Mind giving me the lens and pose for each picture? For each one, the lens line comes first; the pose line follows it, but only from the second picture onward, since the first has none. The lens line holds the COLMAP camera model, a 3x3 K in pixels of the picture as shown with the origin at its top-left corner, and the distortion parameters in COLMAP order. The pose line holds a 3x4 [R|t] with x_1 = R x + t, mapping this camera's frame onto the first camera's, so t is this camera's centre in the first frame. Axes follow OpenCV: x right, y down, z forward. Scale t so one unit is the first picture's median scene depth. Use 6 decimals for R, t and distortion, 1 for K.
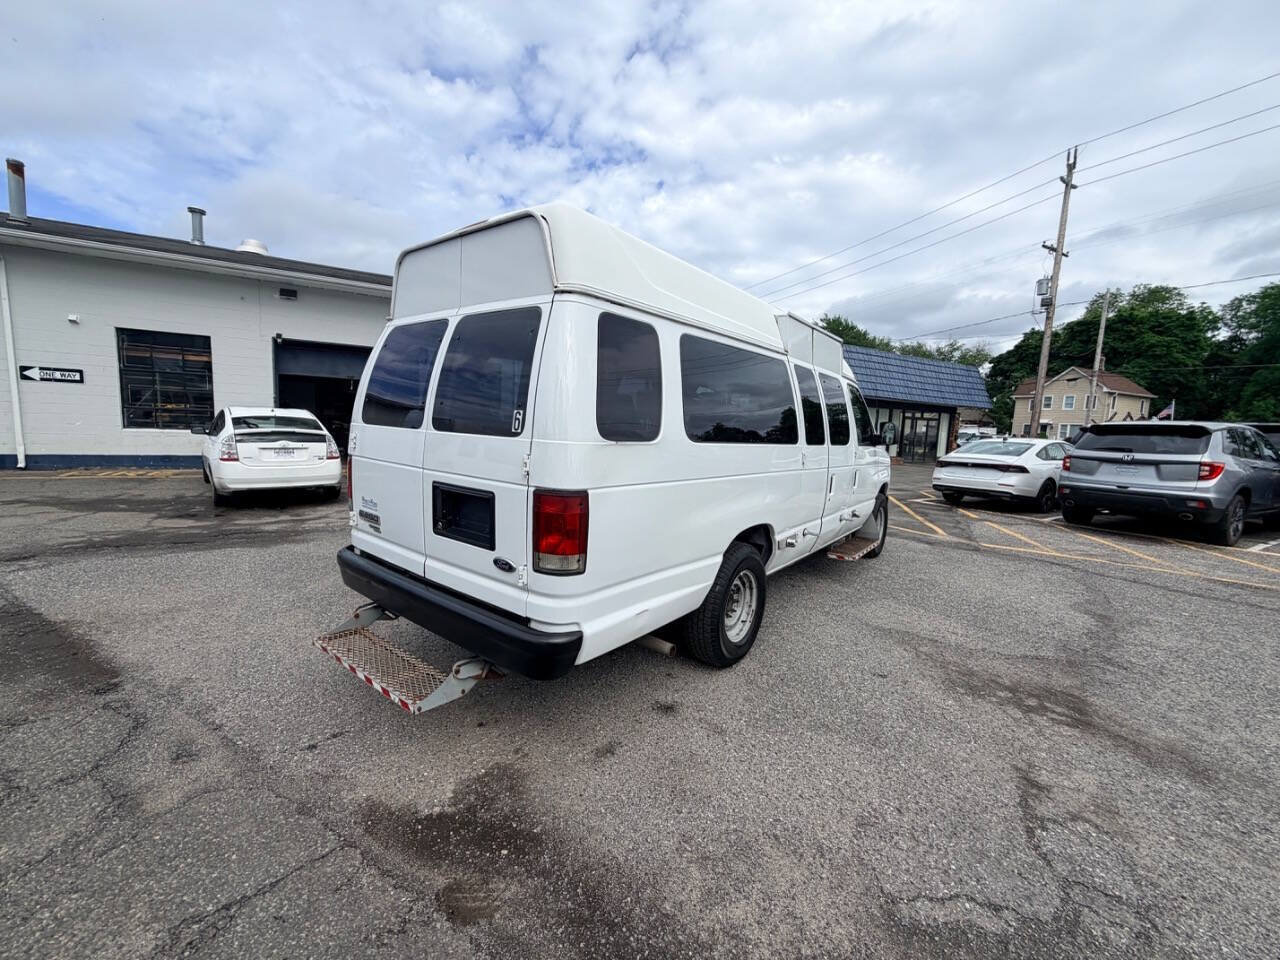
lens RADIAL K [[506.5, 0, 637.8], [0, 506.5, 483.8], [0, 0, 1]] dist [-0.000024, -0.000052]
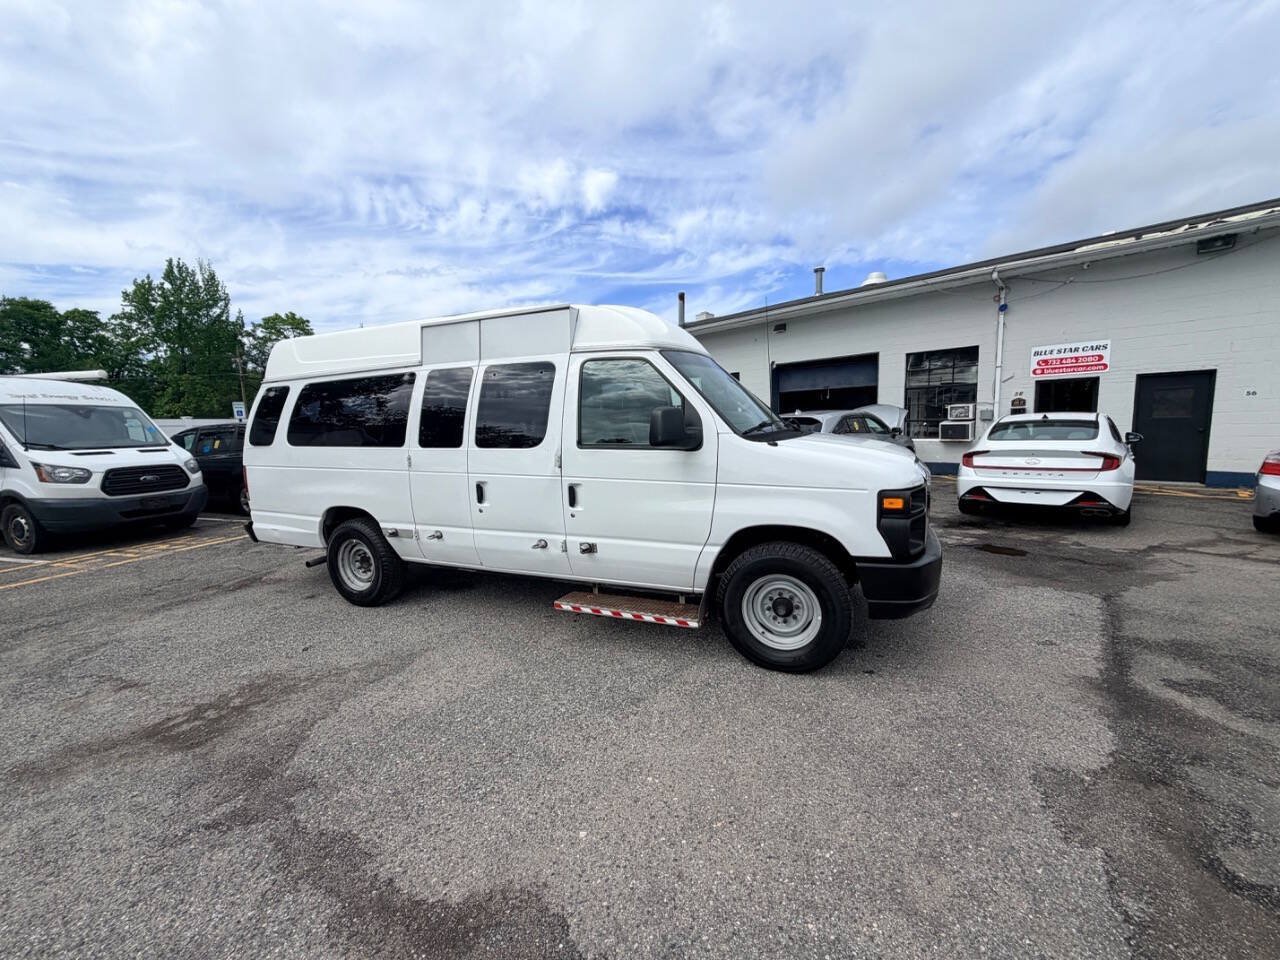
lens RADIAL K [[506.5, 0, 640.1], [0, 506.5, 492.0], [0, 0, 1]] dist [-0.000024, -0.000052]
pose [[0.251776, 0.081442, -0.964353, 1.336781], [-0.074510, 0.995126, 0.064588, -0.080027], [0.964913, 0.055592, 0.256617, 1.080099]]
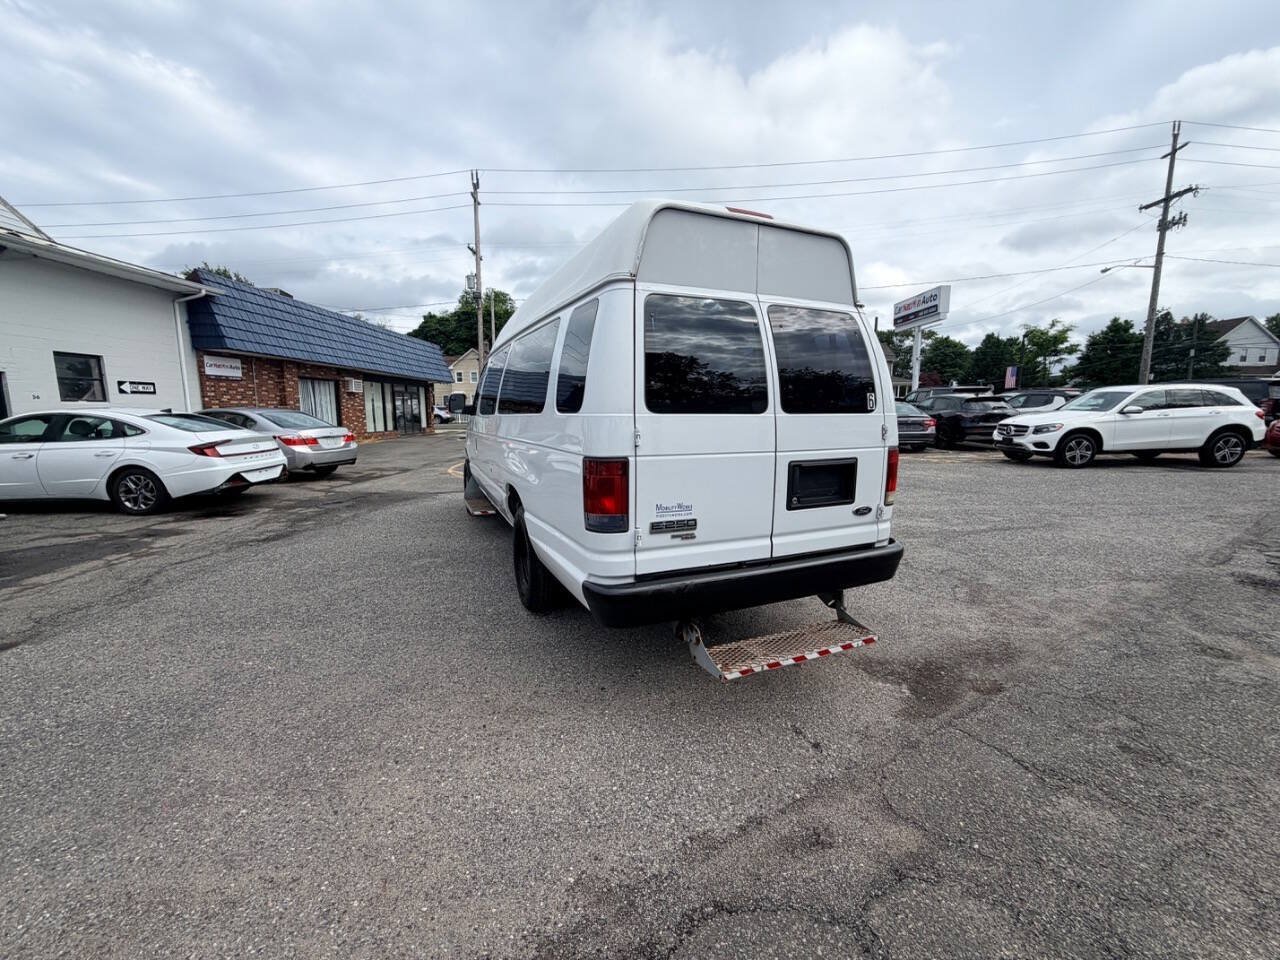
lens RADIAL K [[508.3, 0, 638.3], [0, 508.3, 481.2], [0, 0, 1]] dist [0.000247, -0.000151]
pose [[0.482030, -0.168184, 0.859861, -0.867222], [0.128384, 0.984369, 0.120566, -0.078504], [-0.866698, 0.052276, 0.496087, 0.436841]]
